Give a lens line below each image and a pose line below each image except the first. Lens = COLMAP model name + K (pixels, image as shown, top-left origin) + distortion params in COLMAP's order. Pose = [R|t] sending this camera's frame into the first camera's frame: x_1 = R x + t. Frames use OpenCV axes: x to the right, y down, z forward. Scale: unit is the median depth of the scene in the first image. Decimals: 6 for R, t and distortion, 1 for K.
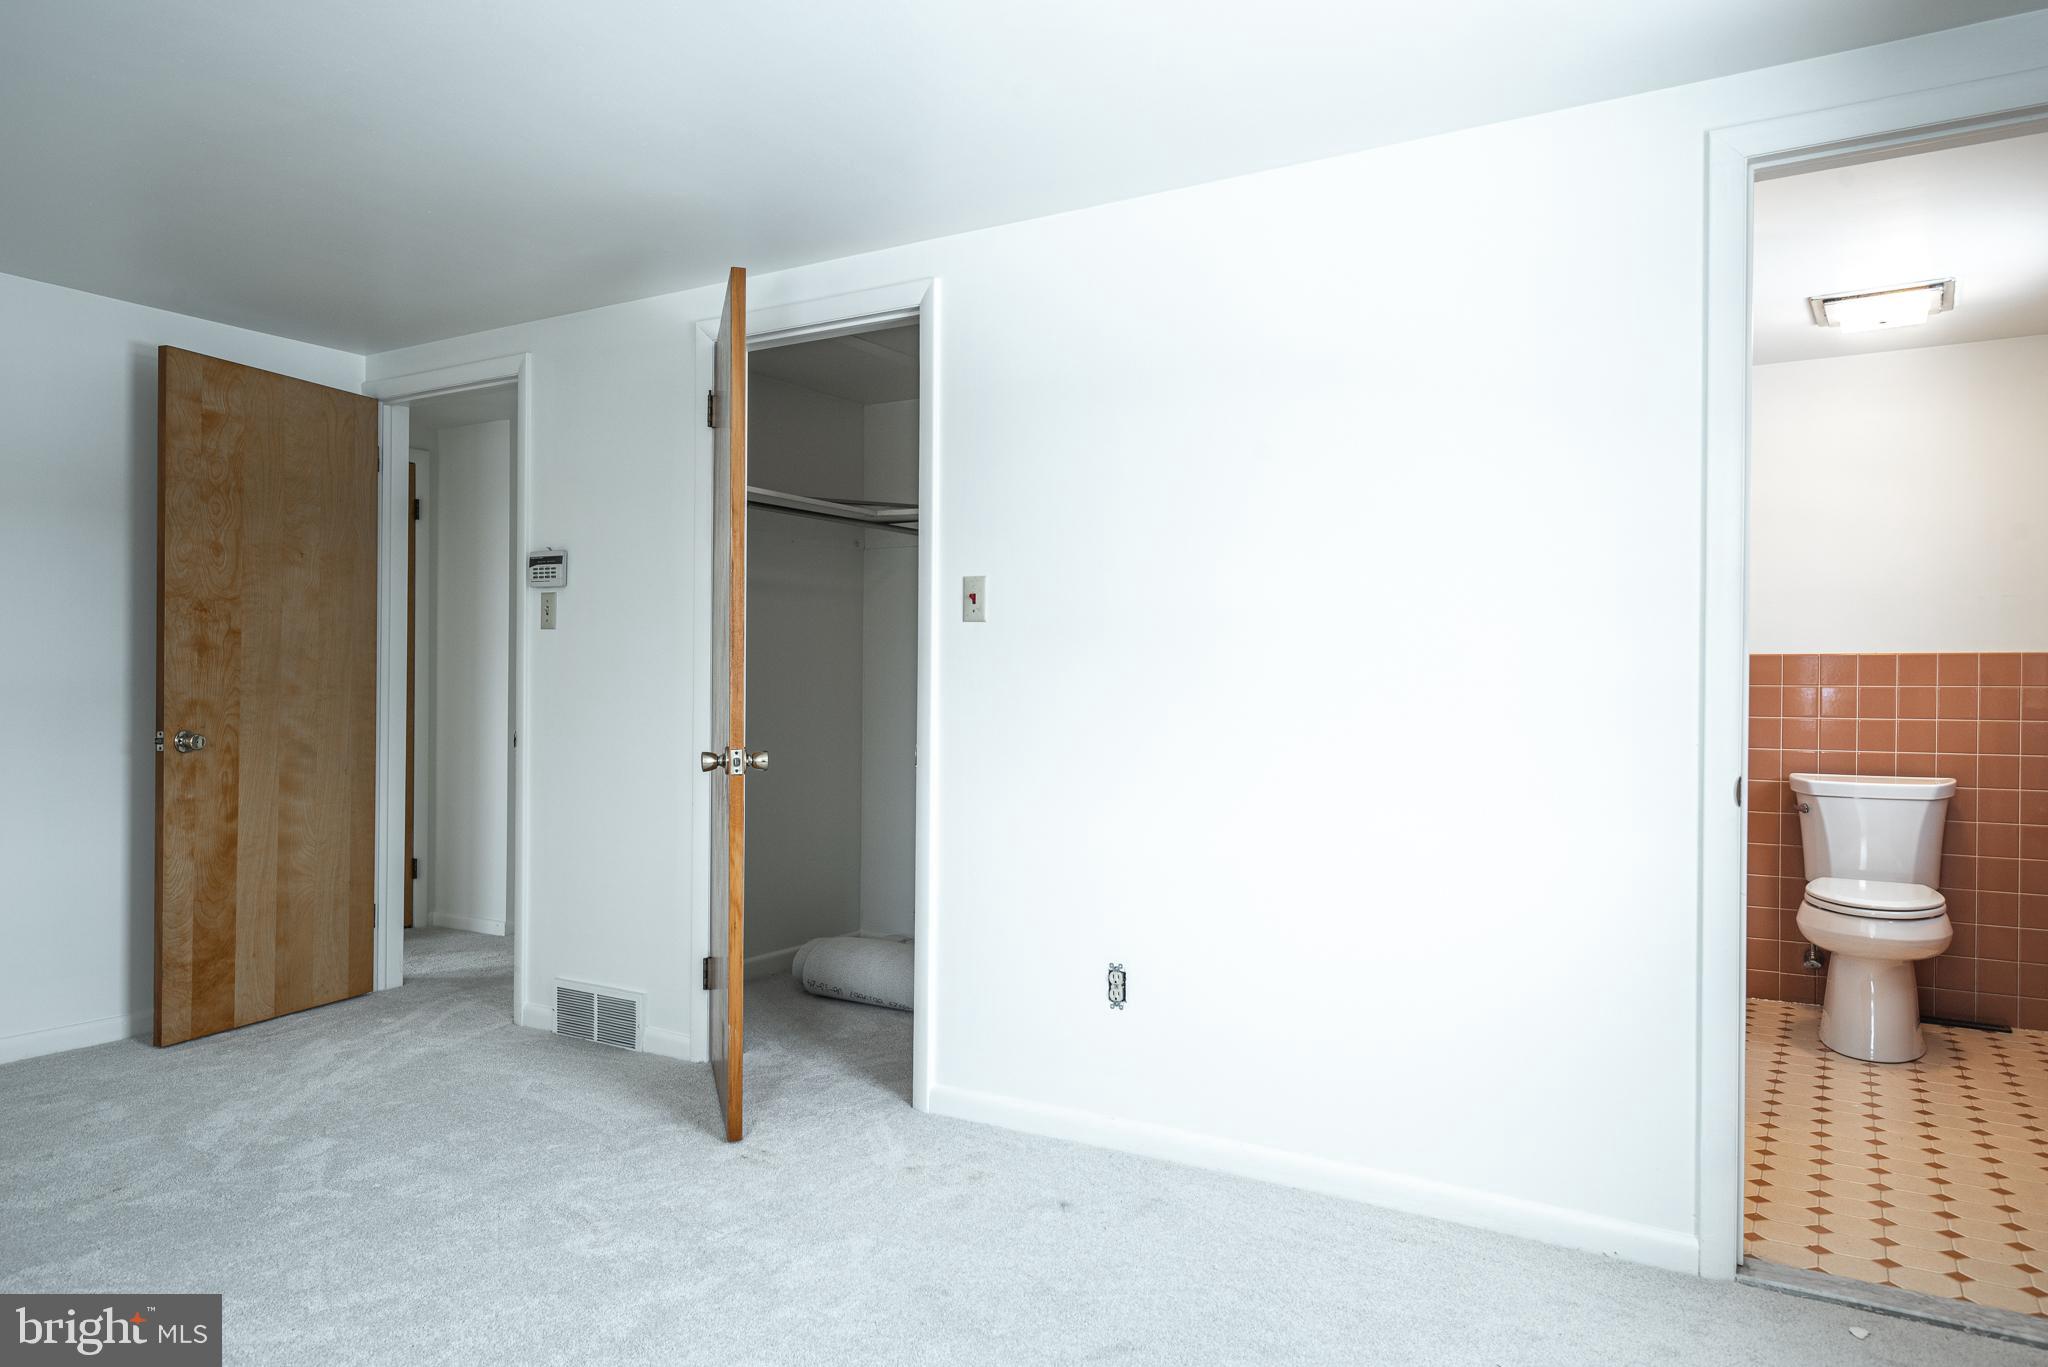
lens RADIAL K [[1347.5, 0, 1025.3], [0, 1347.5, 693.1], [0, 0, 1]] dist [0.007189, 0.002619]
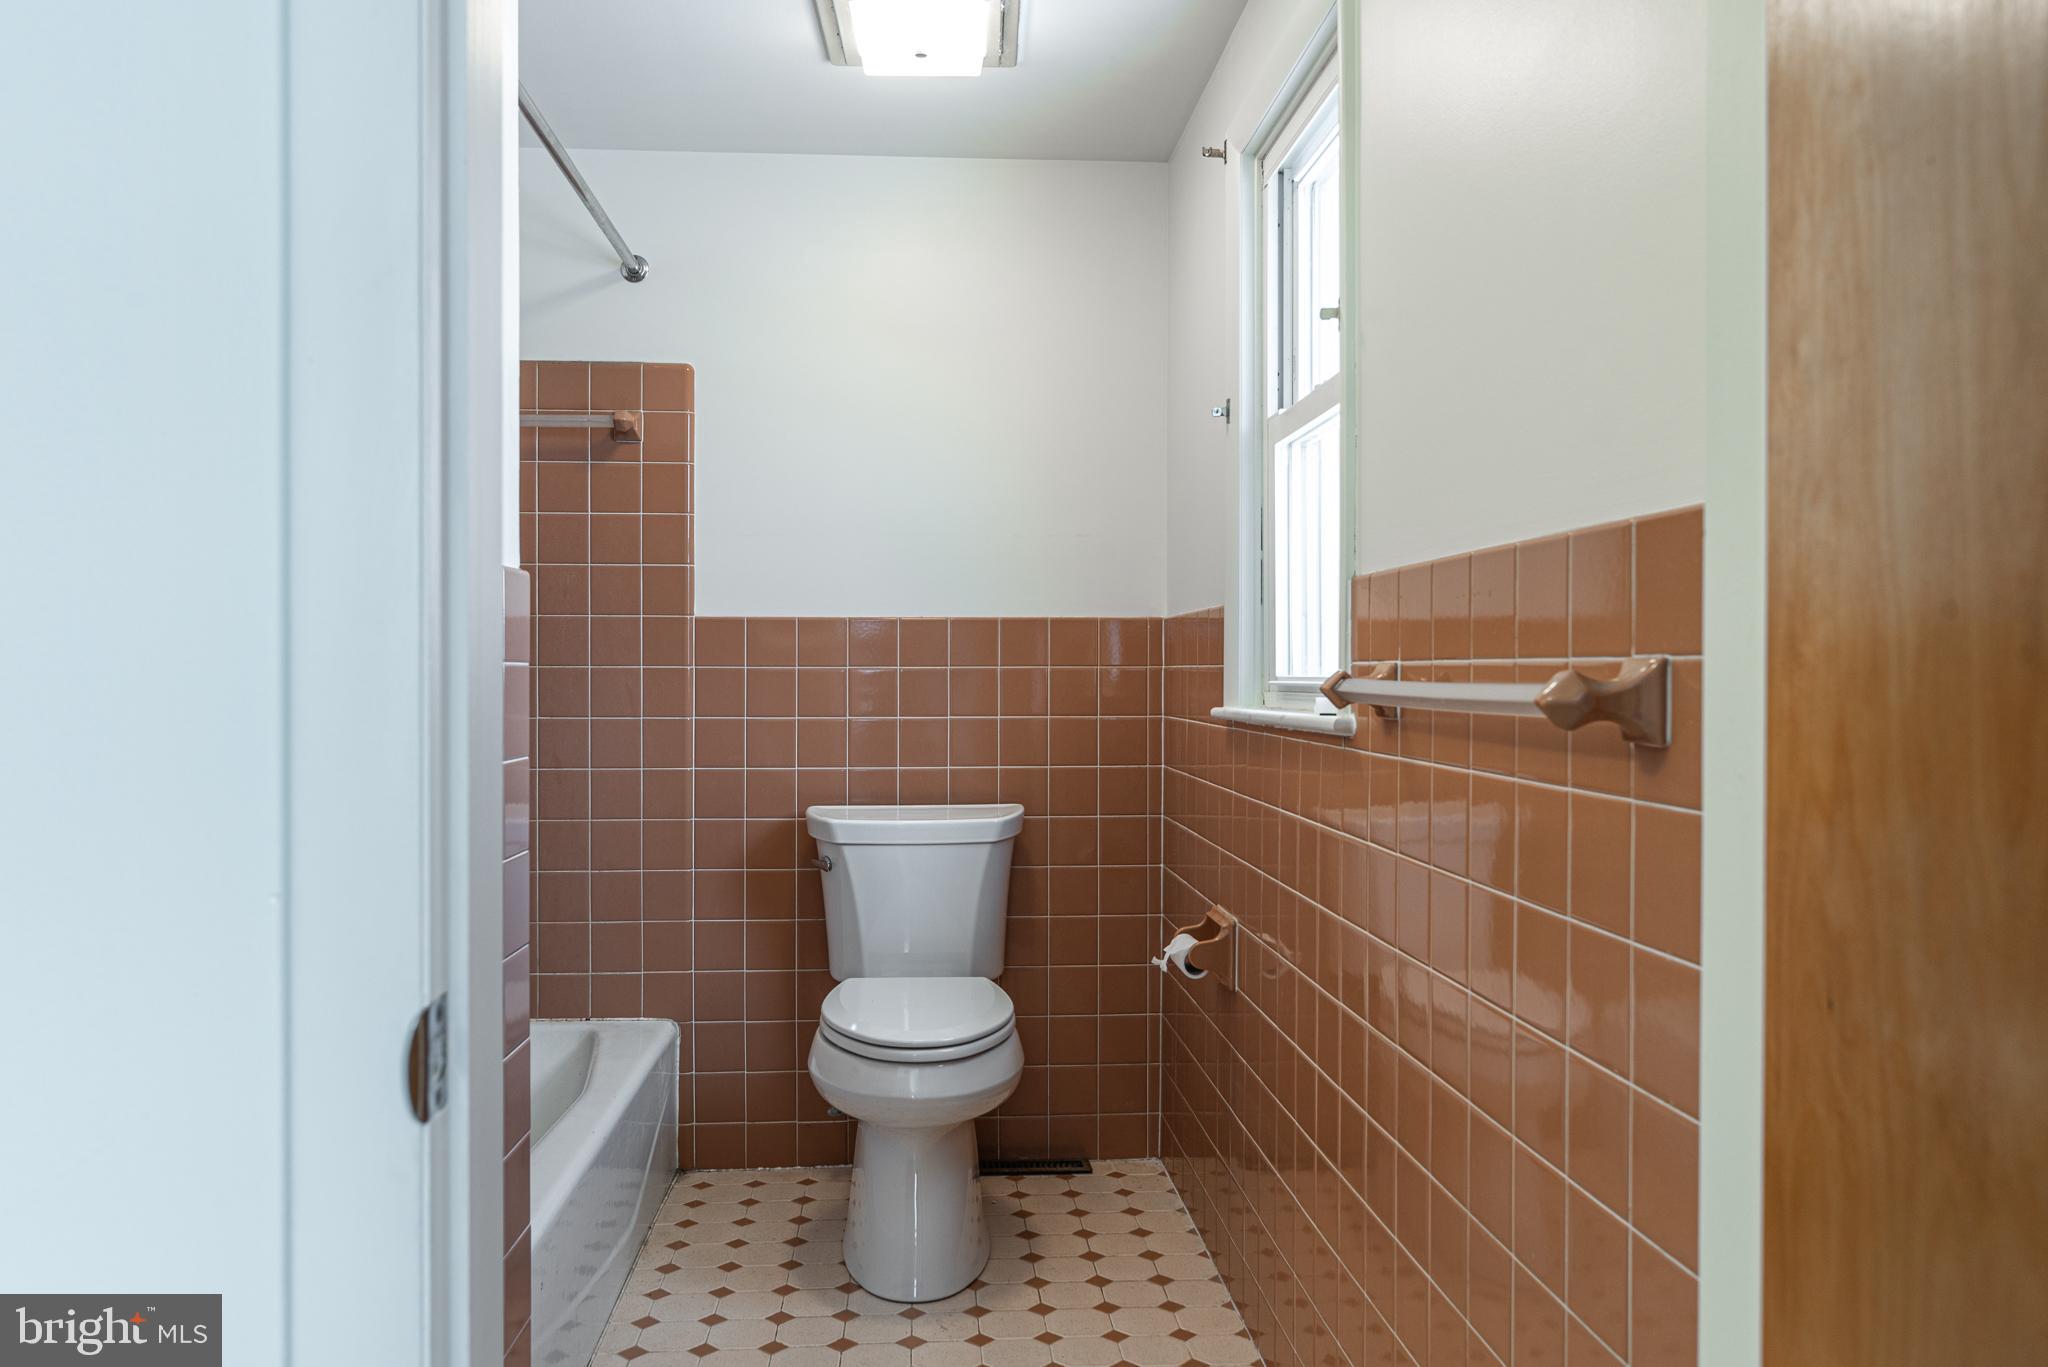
lens RADIAL K [[1448.3, 0, 1022.7], [0, 1448.3, 676.8], [0, 0, 1]] dist [0.002963, -0.002438]
pose [[0.816292, -0.014547, 0.577457, 0.276975], [0.006958, 0.999858, 0.015352, -0.011515], [-0.577598, -0.008514, 0.816277, 0.419206]]
